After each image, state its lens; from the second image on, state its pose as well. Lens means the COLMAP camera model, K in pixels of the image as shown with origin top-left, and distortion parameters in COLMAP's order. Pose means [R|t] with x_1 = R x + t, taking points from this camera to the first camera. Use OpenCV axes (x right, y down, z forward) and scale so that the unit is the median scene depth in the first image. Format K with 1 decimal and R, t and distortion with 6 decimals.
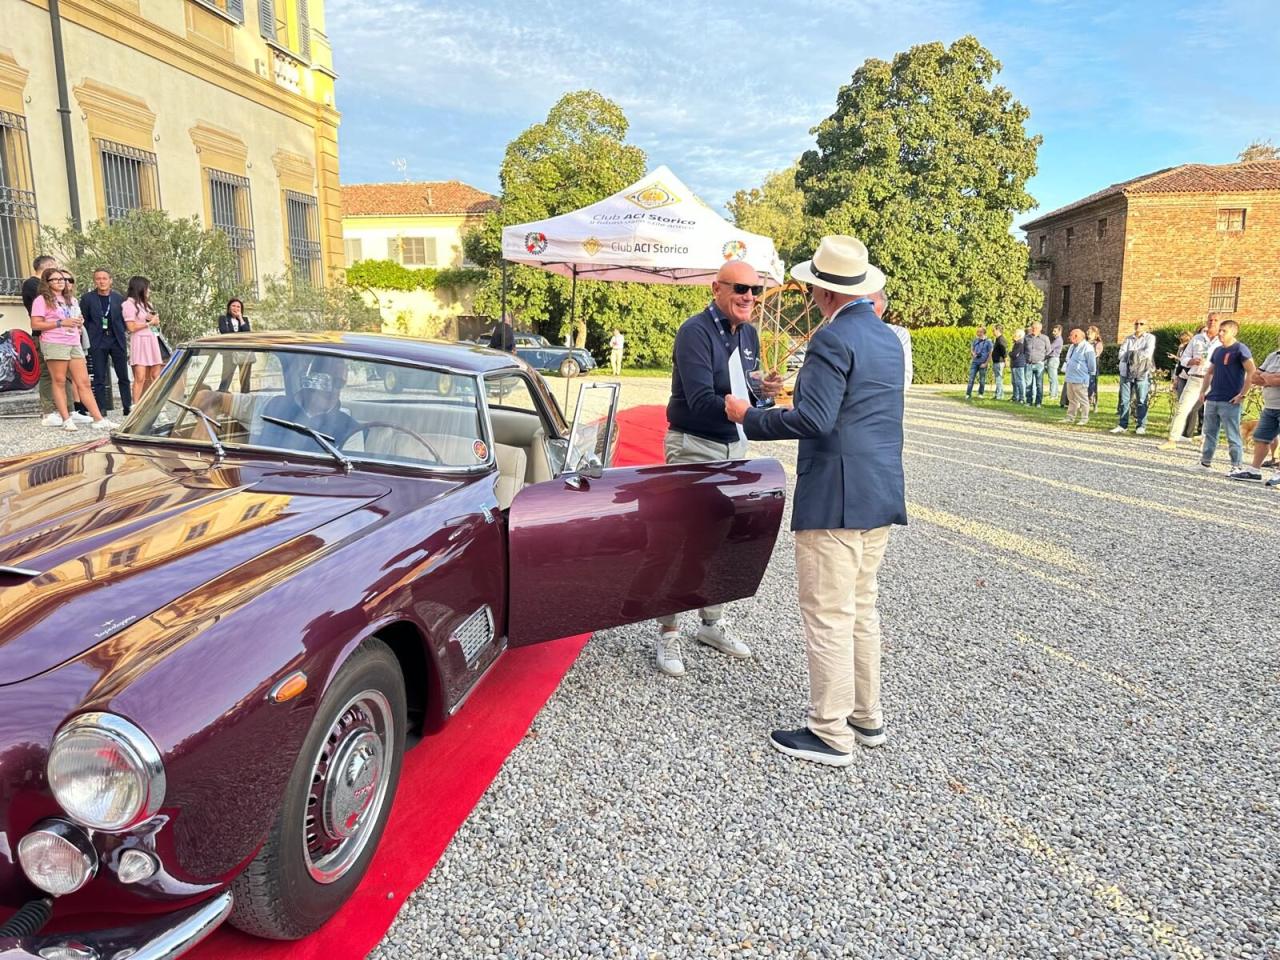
lens RADIAL K [[871.9, 0, 625.7], [0, 871.9, 482.0], [0, 0, 1]] dist [0.127664, -0.208507]
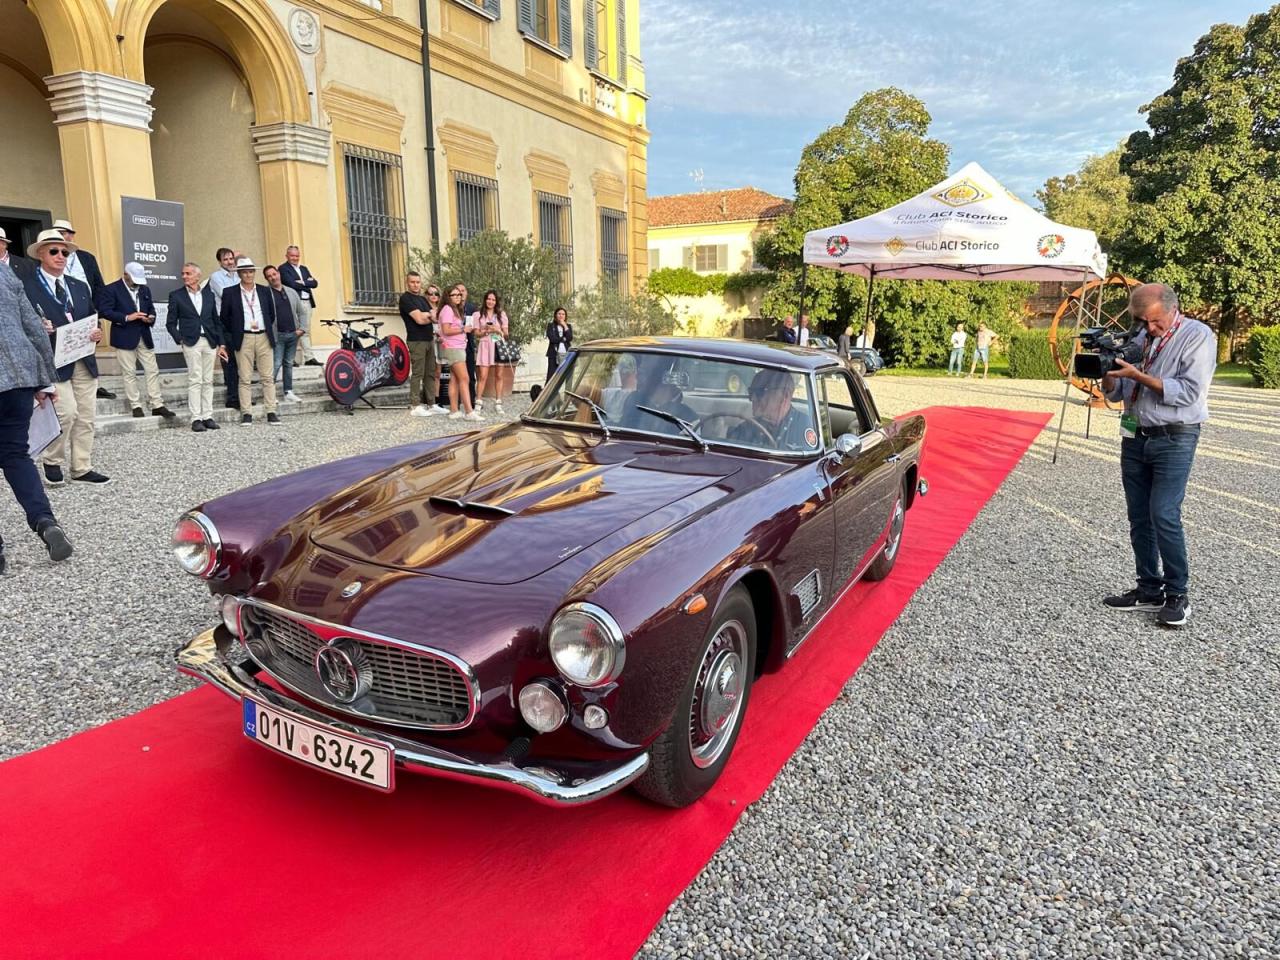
lens RADIAL K [[884.5, 0, 640.0], [0, 884.5, 480.0], [0, 0, 1]] dist [0.010831, -0.014196]
pose [[0.956195, 0.037894, -0.290267, -0.035539], [-0.039427, 0.999222, 0.000566, 0.021140], [0.290063, 0.010903, 0.956945, -0.114548]]
